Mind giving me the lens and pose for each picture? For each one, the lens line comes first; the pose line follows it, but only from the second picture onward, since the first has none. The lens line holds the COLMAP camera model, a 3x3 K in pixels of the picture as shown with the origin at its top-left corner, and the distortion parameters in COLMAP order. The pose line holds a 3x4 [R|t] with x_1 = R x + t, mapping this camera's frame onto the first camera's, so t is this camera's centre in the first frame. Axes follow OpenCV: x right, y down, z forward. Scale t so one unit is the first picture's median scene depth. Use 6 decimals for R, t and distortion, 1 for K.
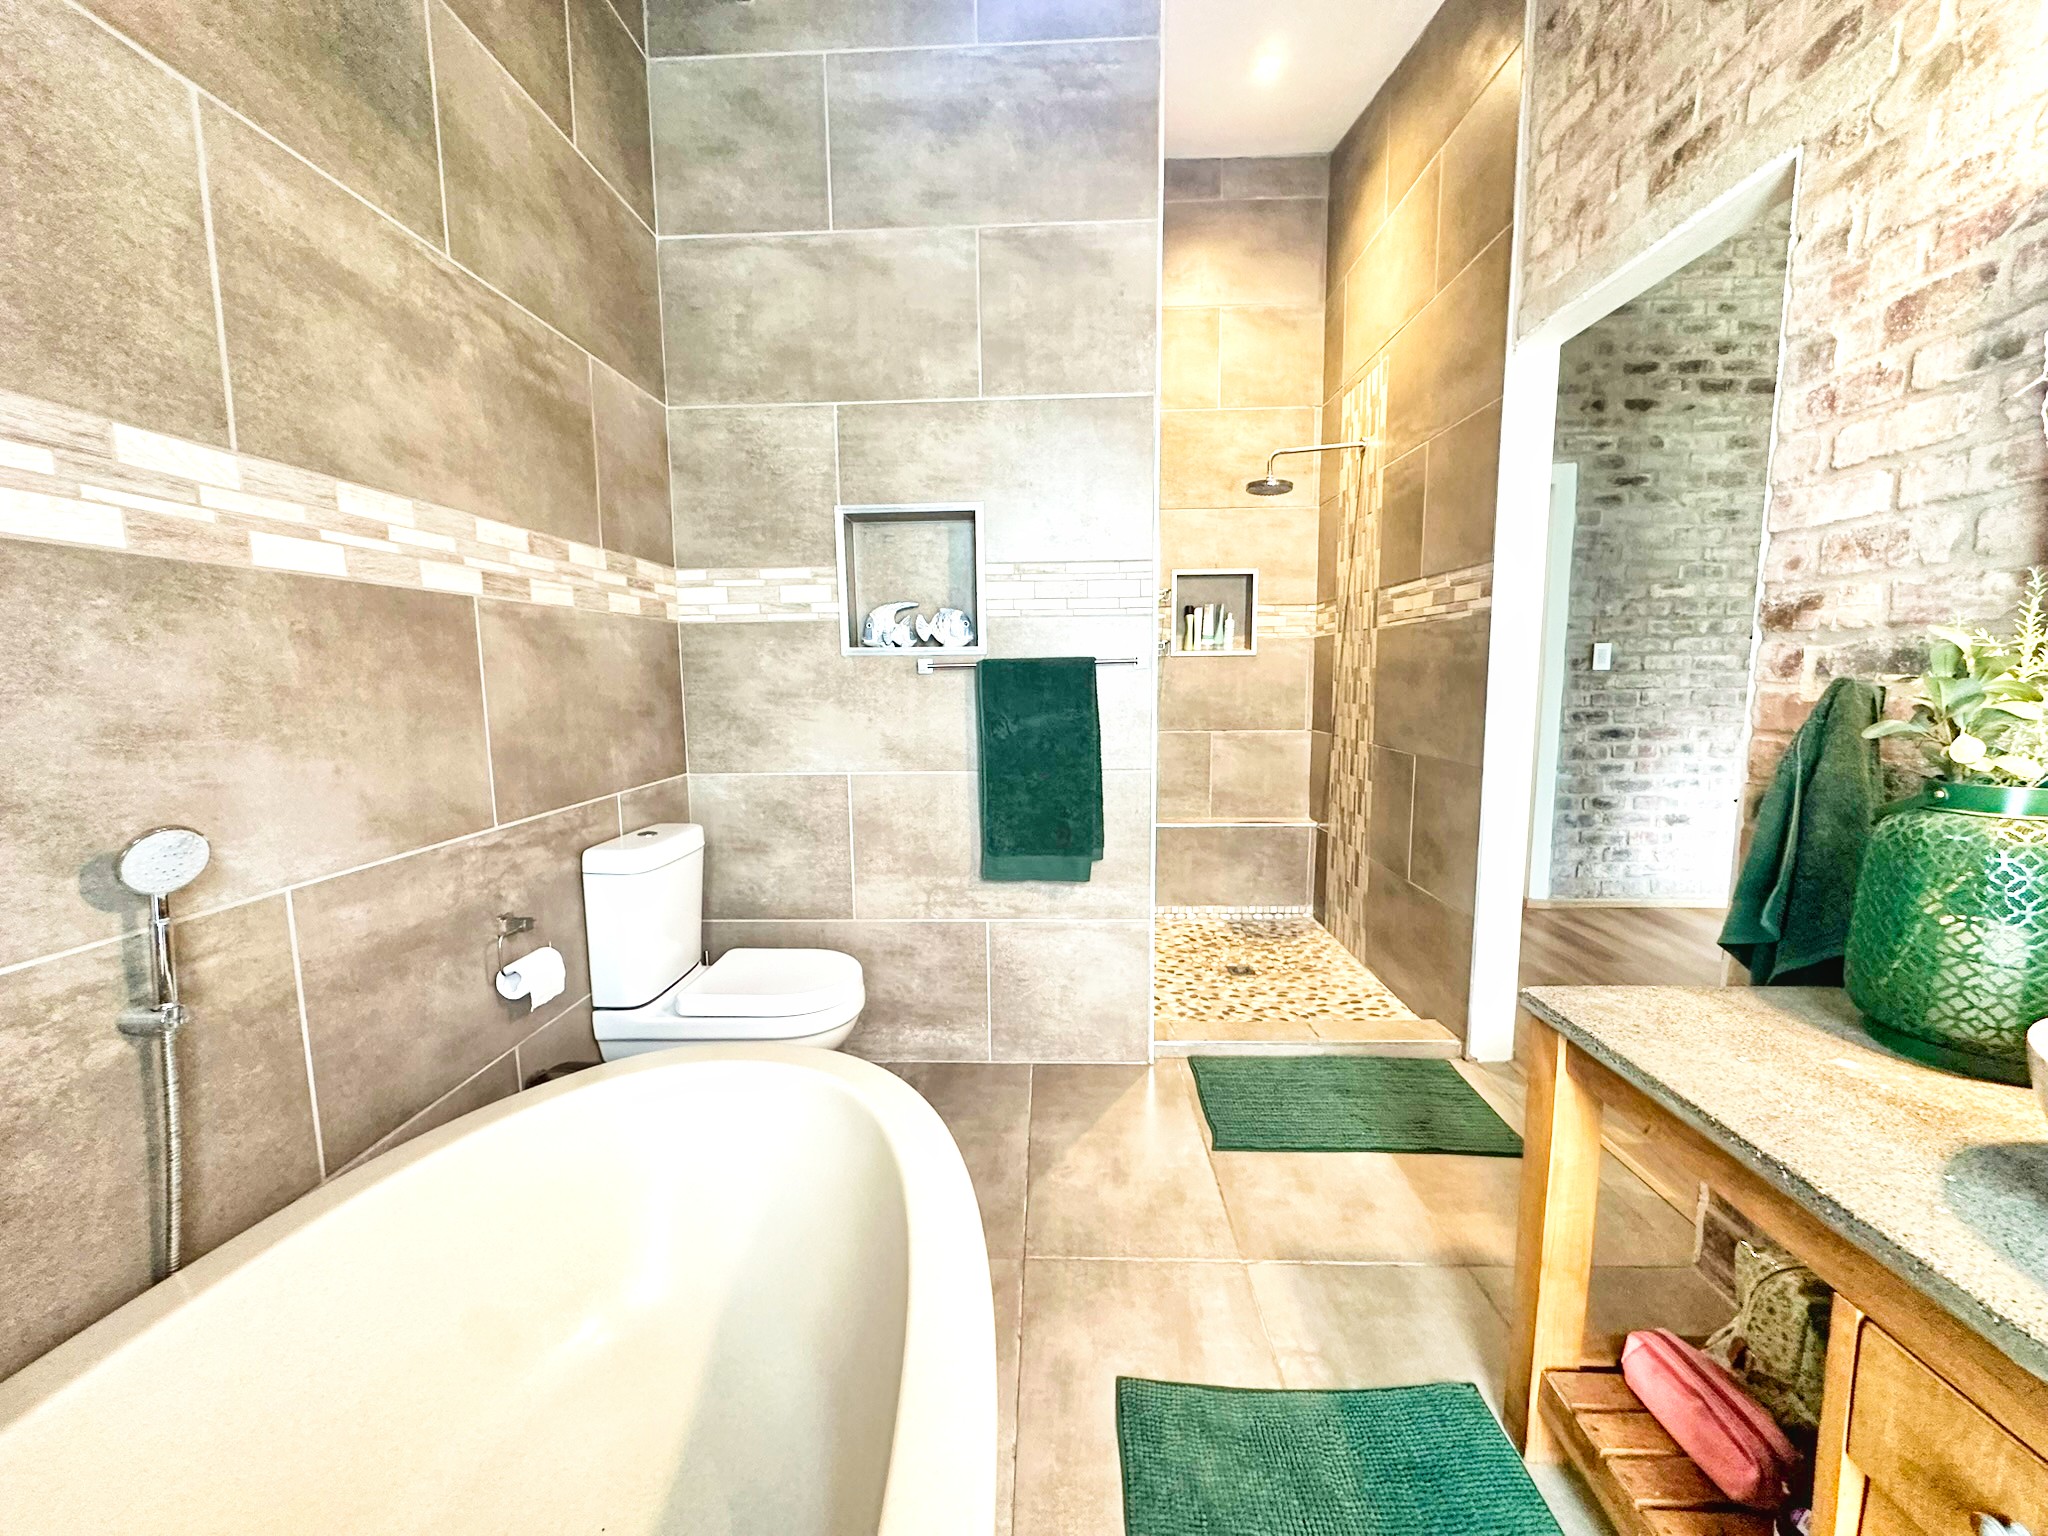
lens RADIAL K [[815.9, 0, 1021.0], [0, 815.9, 768.2], [0, 0, 1]] dist [-0.001030, 0.000156]
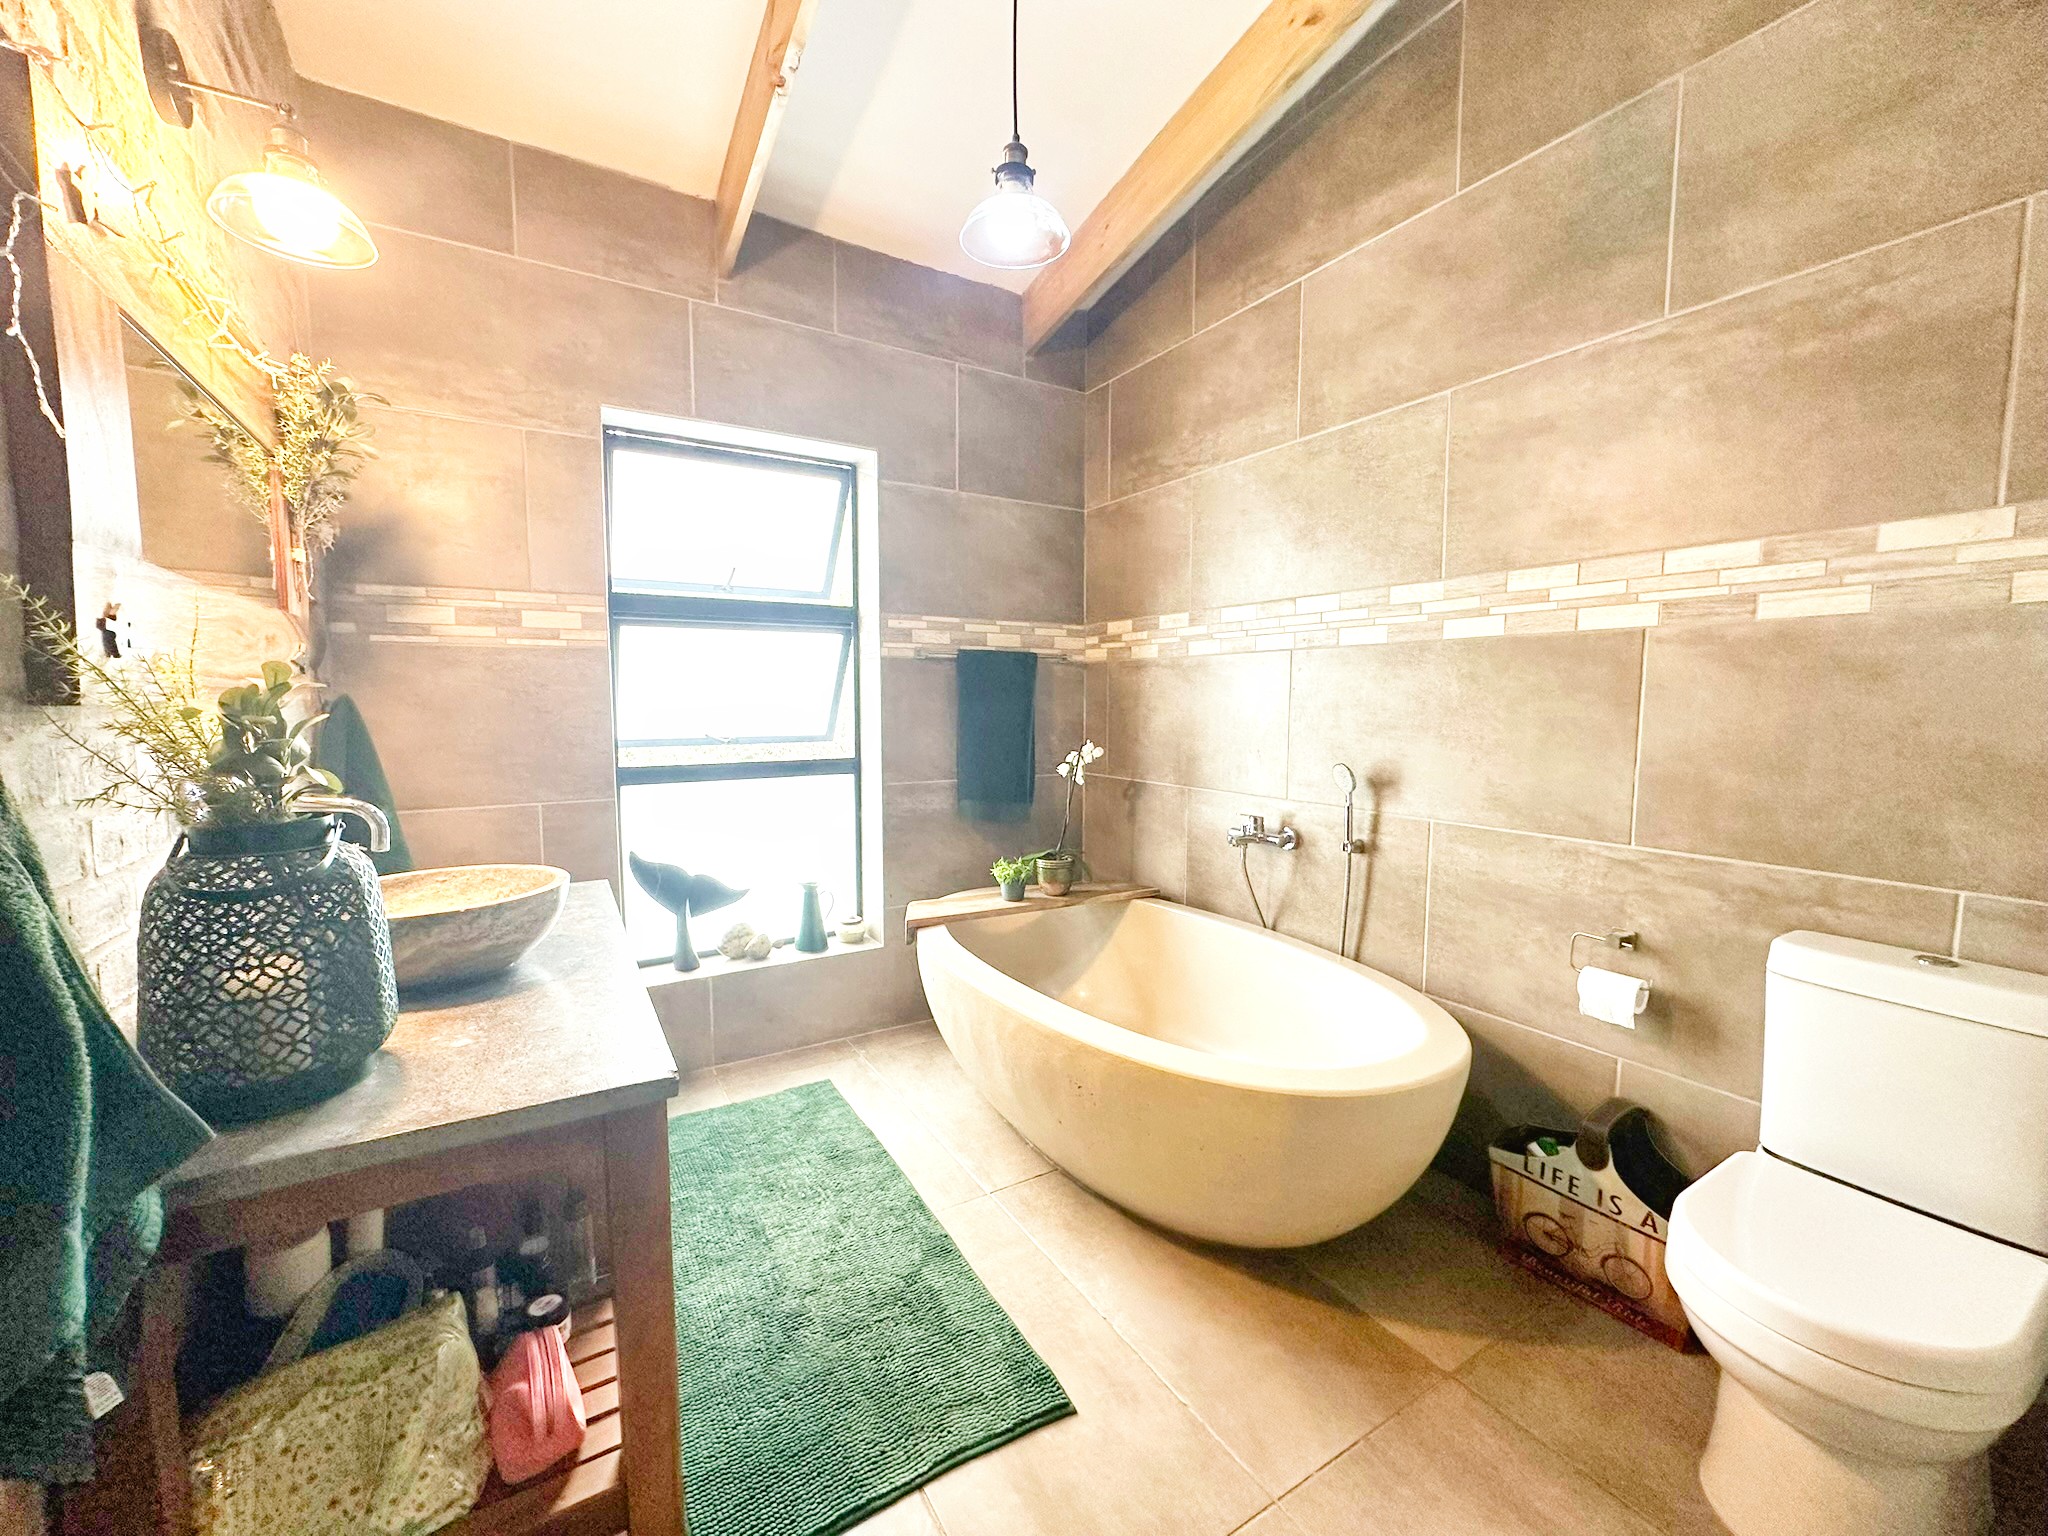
lens RADIAL K [[815.9, 0, 1021.0], [0, 815.9, 768.2], [0, 0, 1]] dist [-0.001030, 0.000156]
pose [[-0.838278, 0.053102, -0.542651, 0.671853], [-0.061646, 0.979634, 0.191095, -0.205397], [0.541747, 0.193643, -0.817932, 1.623665]]
